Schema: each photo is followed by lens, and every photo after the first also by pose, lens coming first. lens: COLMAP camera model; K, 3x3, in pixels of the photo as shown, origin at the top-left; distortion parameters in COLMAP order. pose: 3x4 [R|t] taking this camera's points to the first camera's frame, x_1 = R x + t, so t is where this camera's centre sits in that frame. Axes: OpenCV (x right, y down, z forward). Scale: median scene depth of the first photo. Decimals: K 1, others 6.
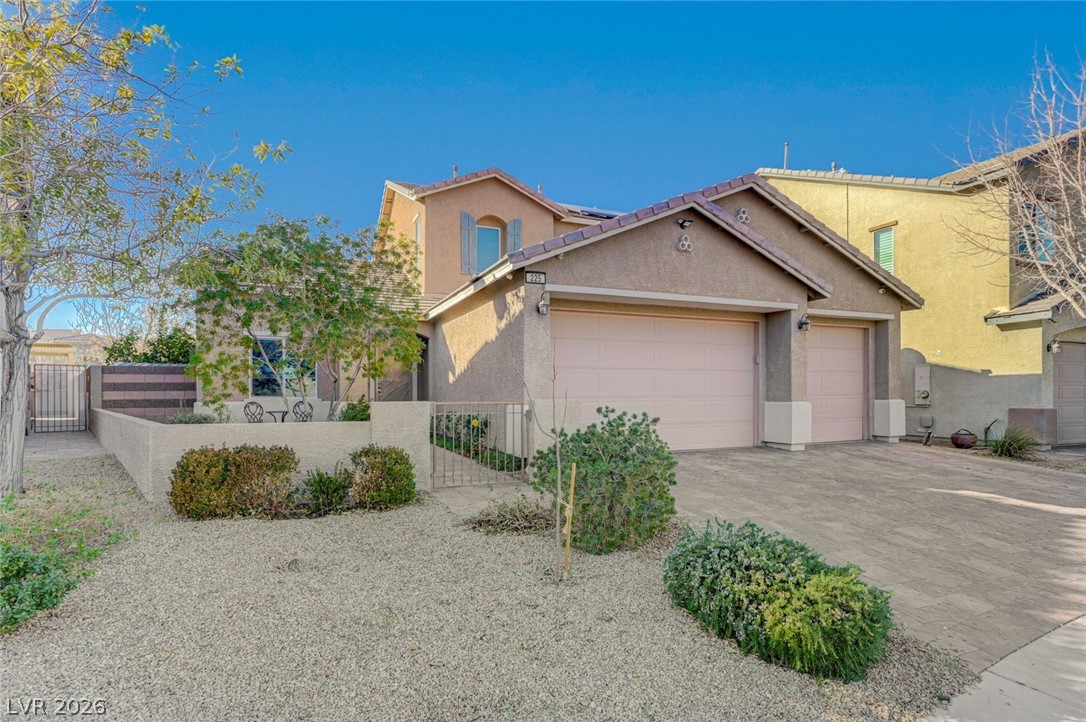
lens RADIAL K [[557.3, 0, 542.4], [0, 557.3, 365.2], [0, 0, 1]] dist [0.006894, 0.001527]
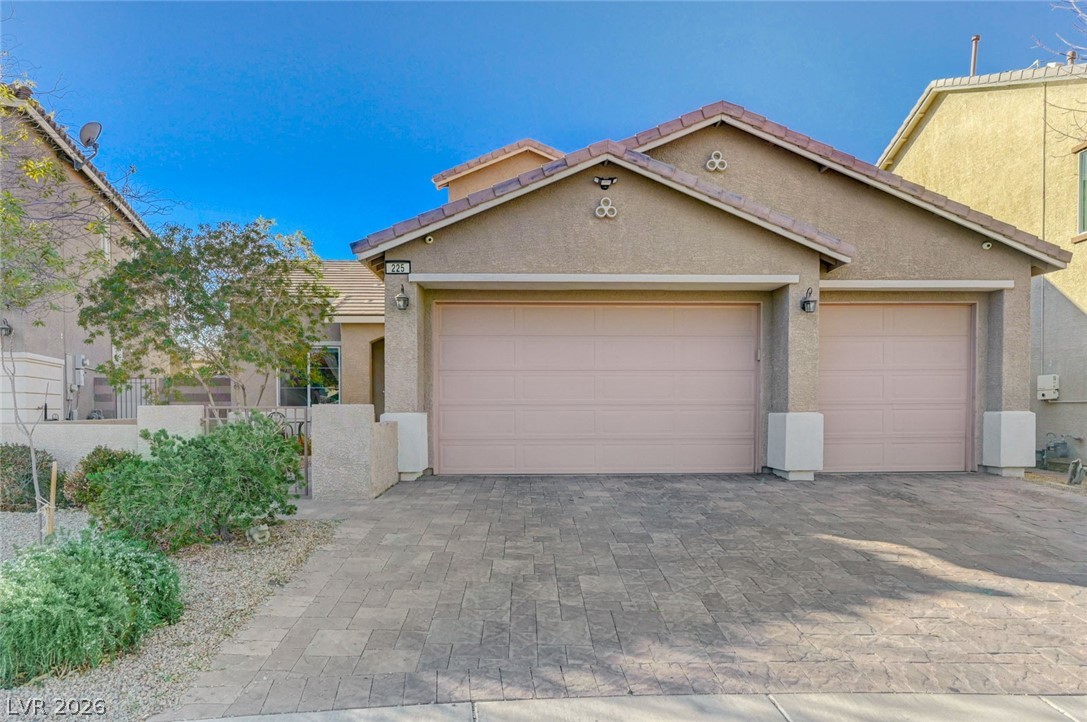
lens RADIAL K [[661.0, 0, 538.4], [0, 661.0, 396.1], [0, 0, 1]] dist [0.002970, 0.002019]
pose [[0.931895, -0.006195, -0.362675, 0.449946], [0.016792, 0.999519, 0.026074, 0.016399], [0.362339, -0.030388, 0.931551, 0.088904]]
